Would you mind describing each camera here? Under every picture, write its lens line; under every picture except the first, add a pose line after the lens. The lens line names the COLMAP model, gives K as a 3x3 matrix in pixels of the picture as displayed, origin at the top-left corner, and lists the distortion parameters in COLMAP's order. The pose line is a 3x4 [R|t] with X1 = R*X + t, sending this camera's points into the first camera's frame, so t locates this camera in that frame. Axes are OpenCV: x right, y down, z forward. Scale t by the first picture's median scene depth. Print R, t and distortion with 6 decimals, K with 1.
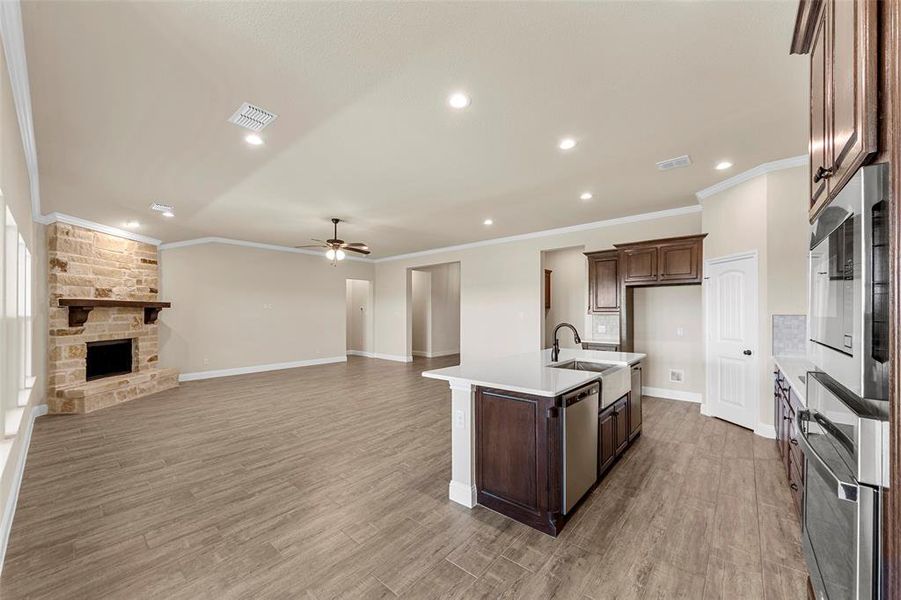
lens RADIAL K [[342.2, 0, 453.2], [0, 342.2, 312.3], [0, 0, 1]] dist [-0.000545, -0.000169]
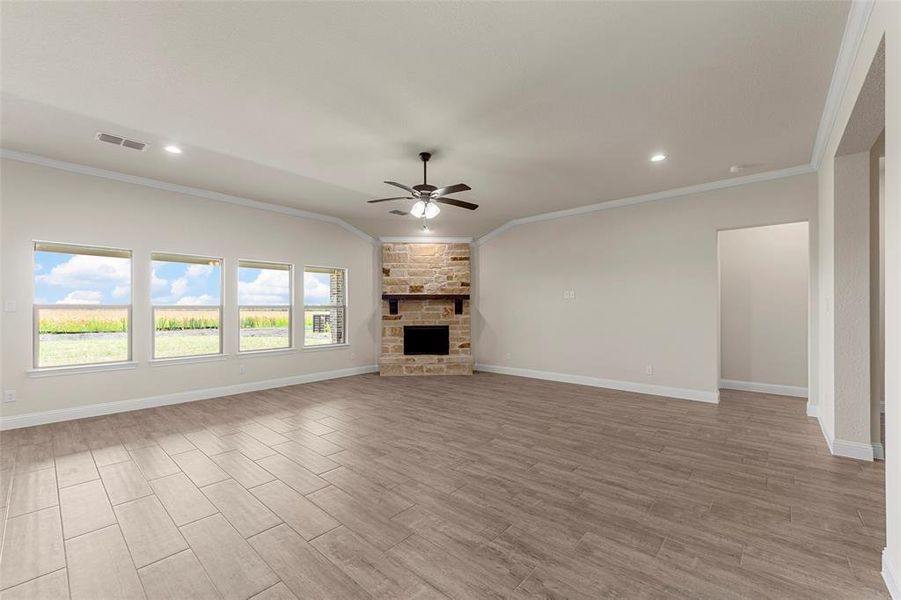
lens RADIAL K [[365.0, 0, 452.1], [0, 365.0, 308.5], [0, 0, 1]] dist [0.000539, 0.000021]
pose [[-0.016249, 0.000640, -0.999868, 0.353748], [0.002974, 0.999995, 0.000591, 0.016429], [0.999864, -0.002964, -0.016251, 1.123545]]
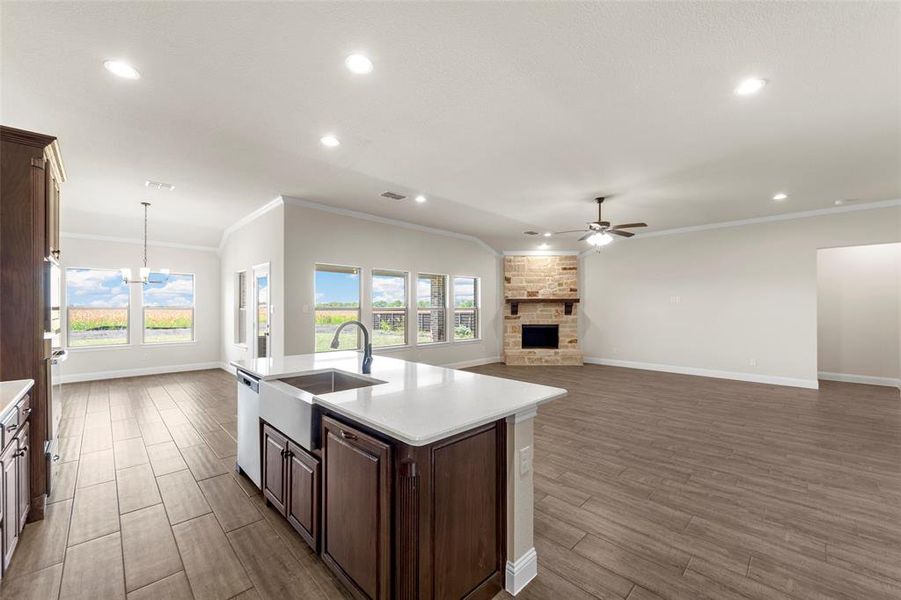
lens RADIAL K [[355.0, 0, 452.2], [0, 355.0, 306.2], [0, 0, 1]] dist [-0.000052, -0.000064]
pose [[-0.085283, -0.002481, -0.996354, 0.612164], [0.000081, 0.999997, -0.002497, 0.003248], [0.996357, -0.000293, -0.085283, 0.748143]]
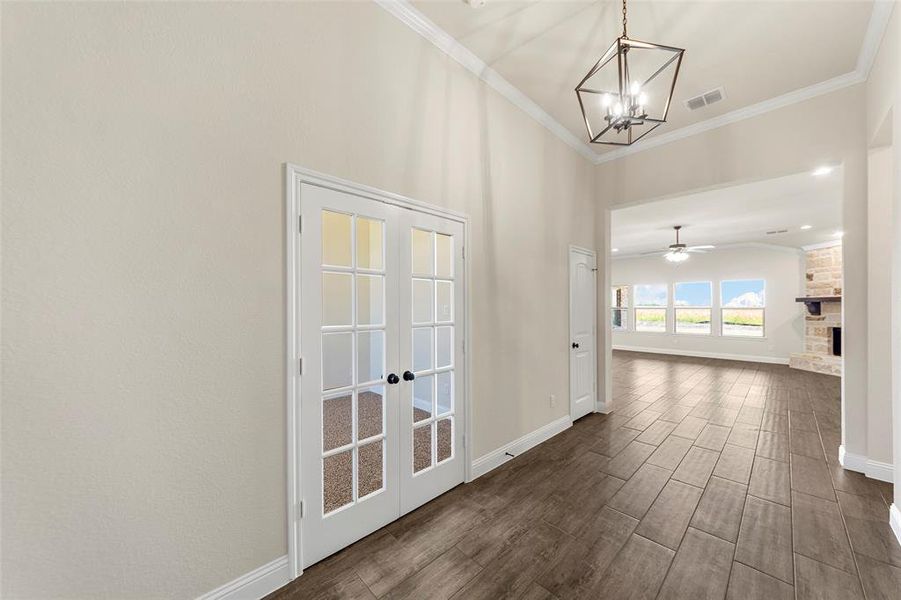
lens RADIAL K [[329.6, 0, 450.6], [0, 329.6, 307.6], [0, 0, 1]] dist [0.000318, 0.000059]
pose [[-0.995869, 0.003596, 0.090728, 0.346697], [0.003537, 0.999993, -0.000811, 0.002380], [-0.090731, -0.000487, -0.995875, 2.326262]]
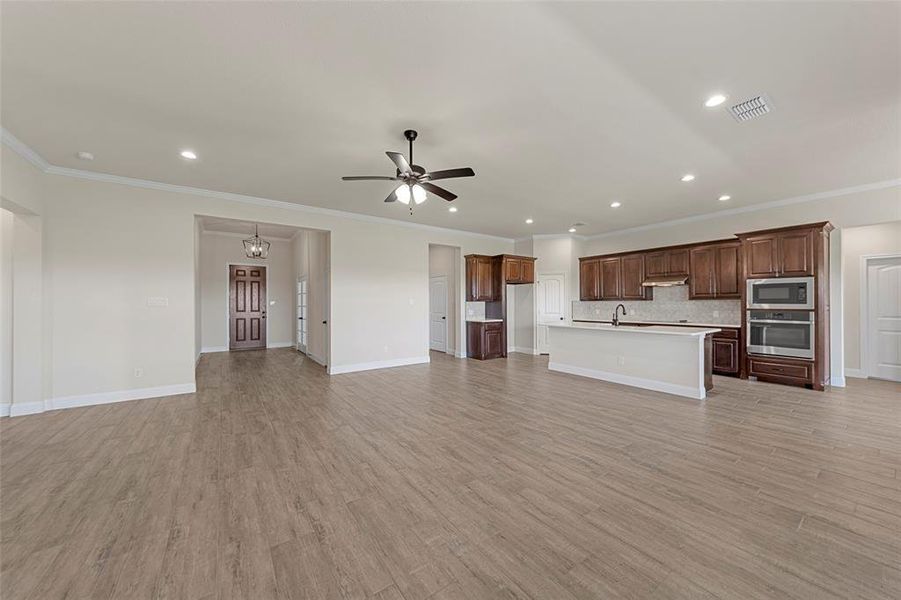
lens RADIAL K [[323.4, 0, 455.2], [0, 323.4, 302.7], [0, 0, 1]] dist [-0.000357, 0.000035]
pose [[0.236867, 0.000702, 0.971542, -0.905374], [0.002106, 0.999997, -0.001236, 0.016843], [-0.971540, 0.002339, 0.236865, 0.847864]]
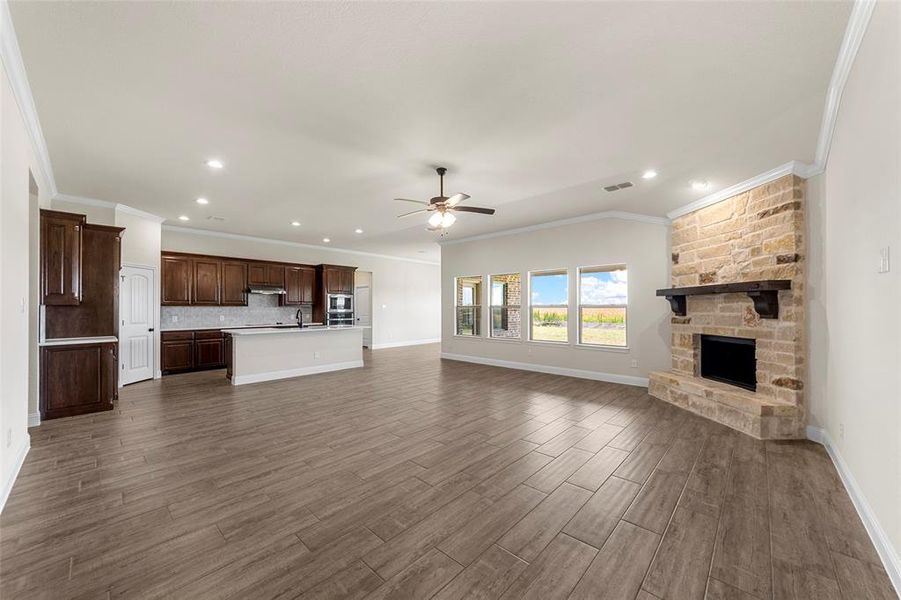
lens RADIAL K [[336.6, 0, 456.6], [0, 336.6, 306.6], [0, 0, 1]] dist [-0.000245, -0.000054]
pose [[-0.999445, 0.001223, 0.033286, -0.421029], [0.001003, 0.999977, -0.006645, 0.018364], [-0.033293, -0.006608, -0.999424, 1.792464]]
